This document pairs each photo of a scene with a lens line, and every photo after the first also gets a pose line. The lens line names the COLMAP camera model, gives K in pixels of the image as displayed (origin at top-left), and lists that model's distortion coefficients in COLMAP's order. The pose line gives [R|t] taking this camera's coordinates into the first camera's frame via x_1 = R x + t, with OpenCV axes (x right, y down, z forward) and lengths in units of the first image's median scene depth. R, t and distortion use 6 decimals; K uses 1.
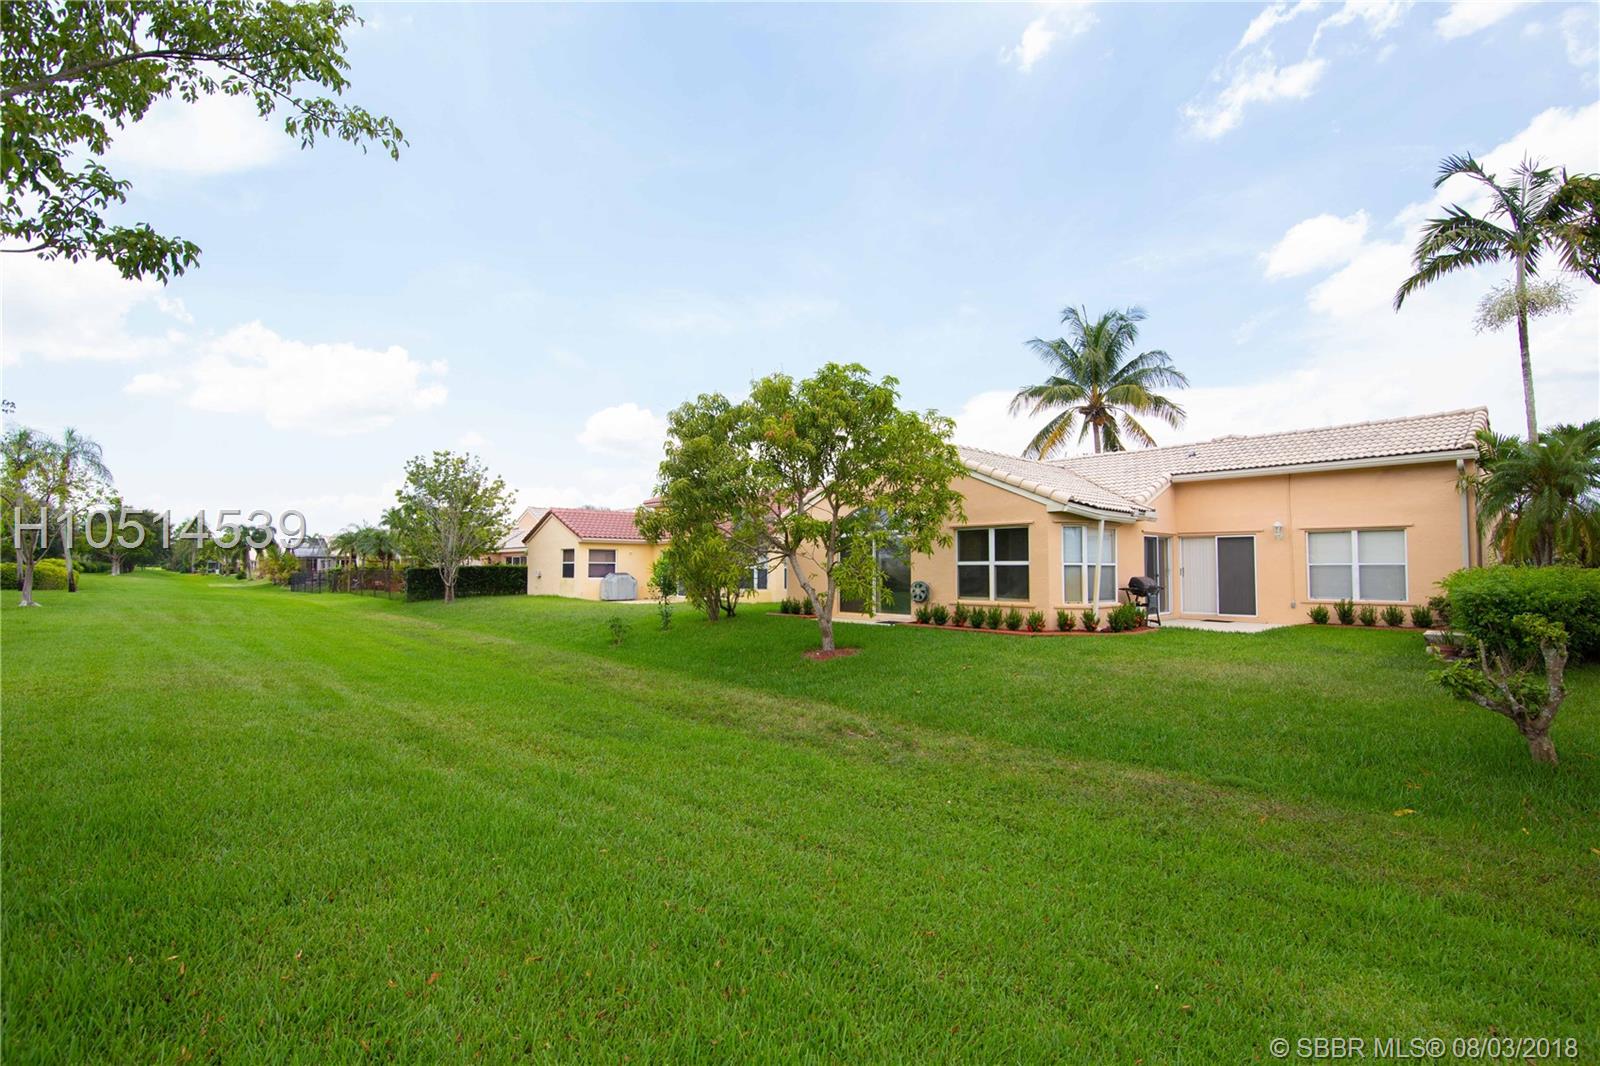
lens RADIAL K [[749.4, 0, 800.0], [0, 749.4, 533.0], [0, 0, 1]] dist [-0.003971, -0.000222]
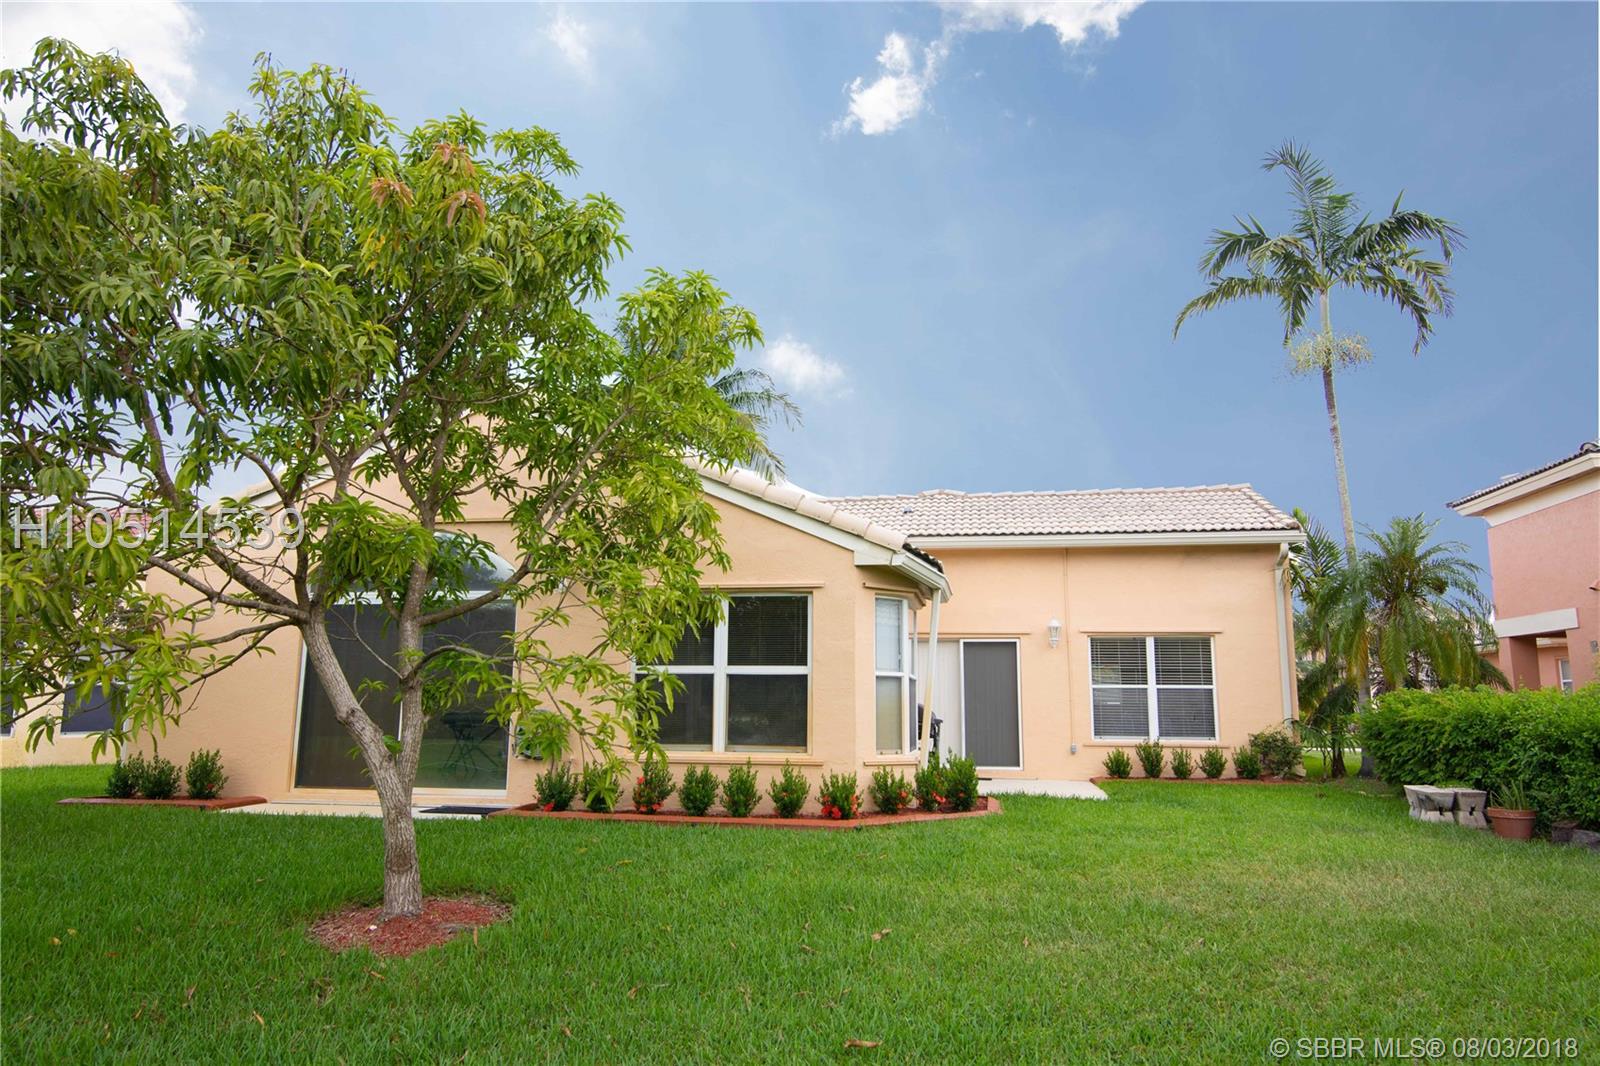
lens RADIAL K [[1063.8, 0, 800.0], [0, 1063.8, 533.0], [0, 0, 1]] dist [0.005920, 0.001762]
pose [[0.790212, 0.103729, 0.603991, -0.111961], [-0.035787, 0.991700, -0.123493, 0.034904], [-0.611787, 0.075971, 0.787366, 0.433365]]
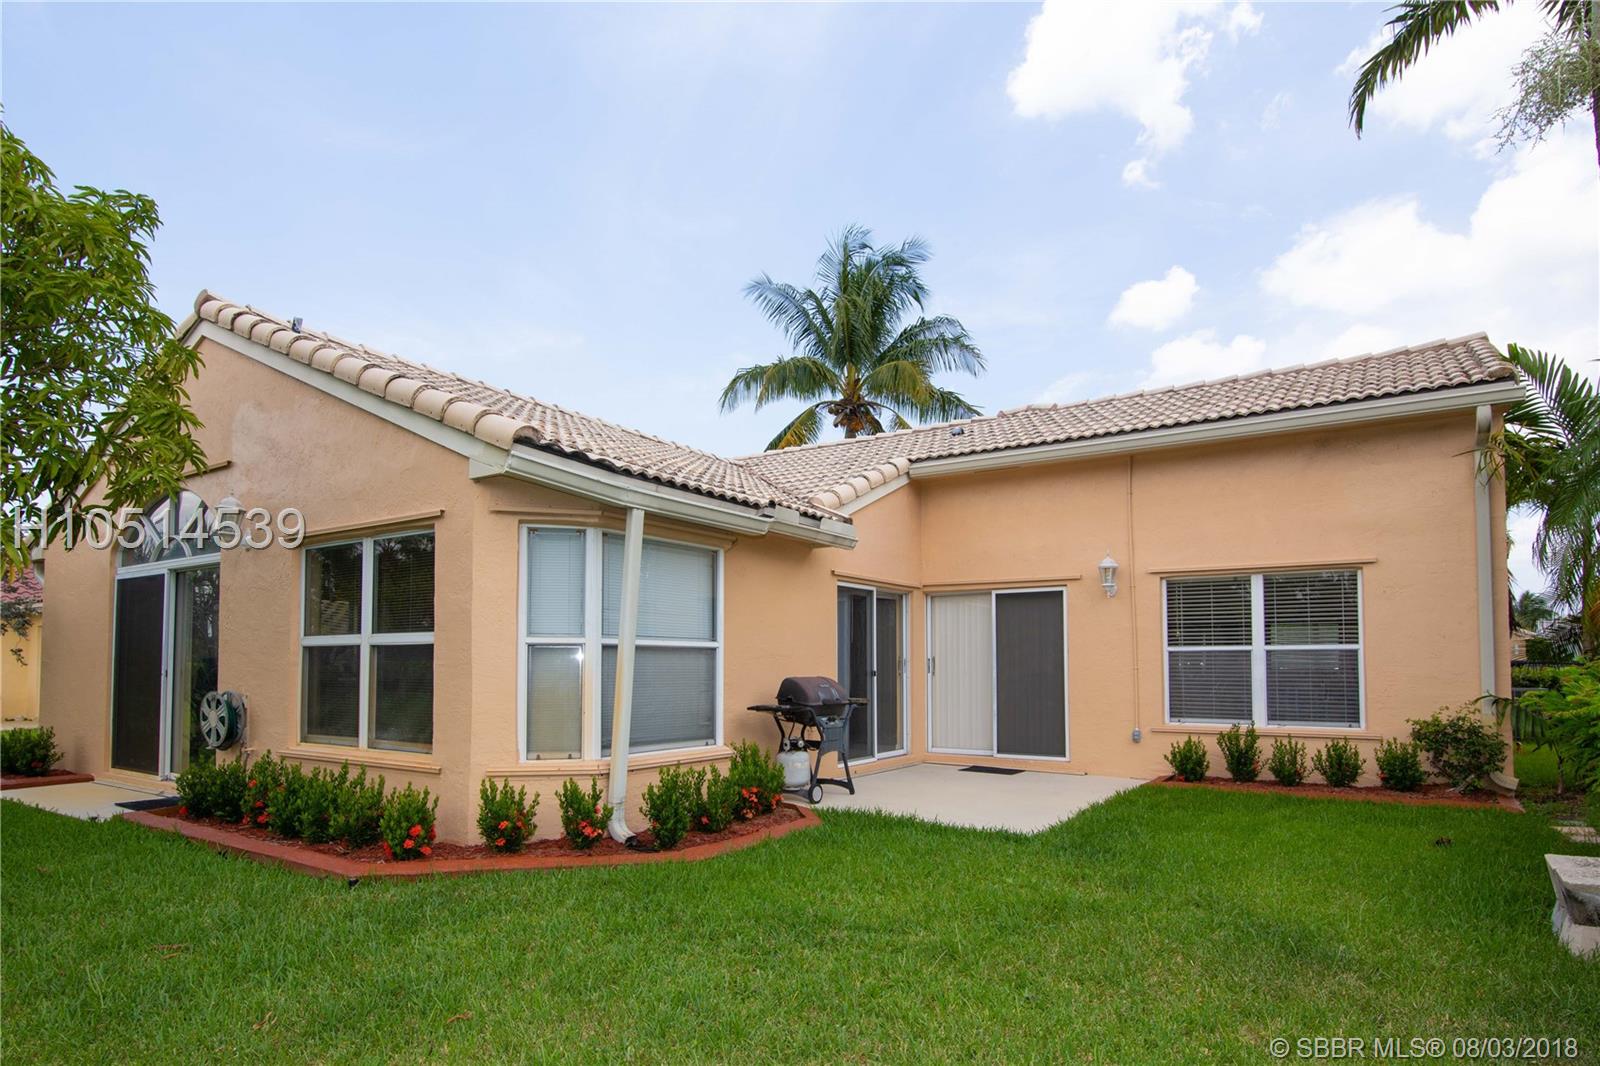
lens RADIAL K [[893.9, 0, 806.1], [0, 893.9, 630.0], [0, 0, 1]] dist [0.022025, -0.031747]
pose [[0.971354, 0.007492, 0.237521, 0.348517], [-0.009664, 0.999921, 0.007980, 0.029716], [-0.237442, -0.010046, 0.971350, 0.541642]]
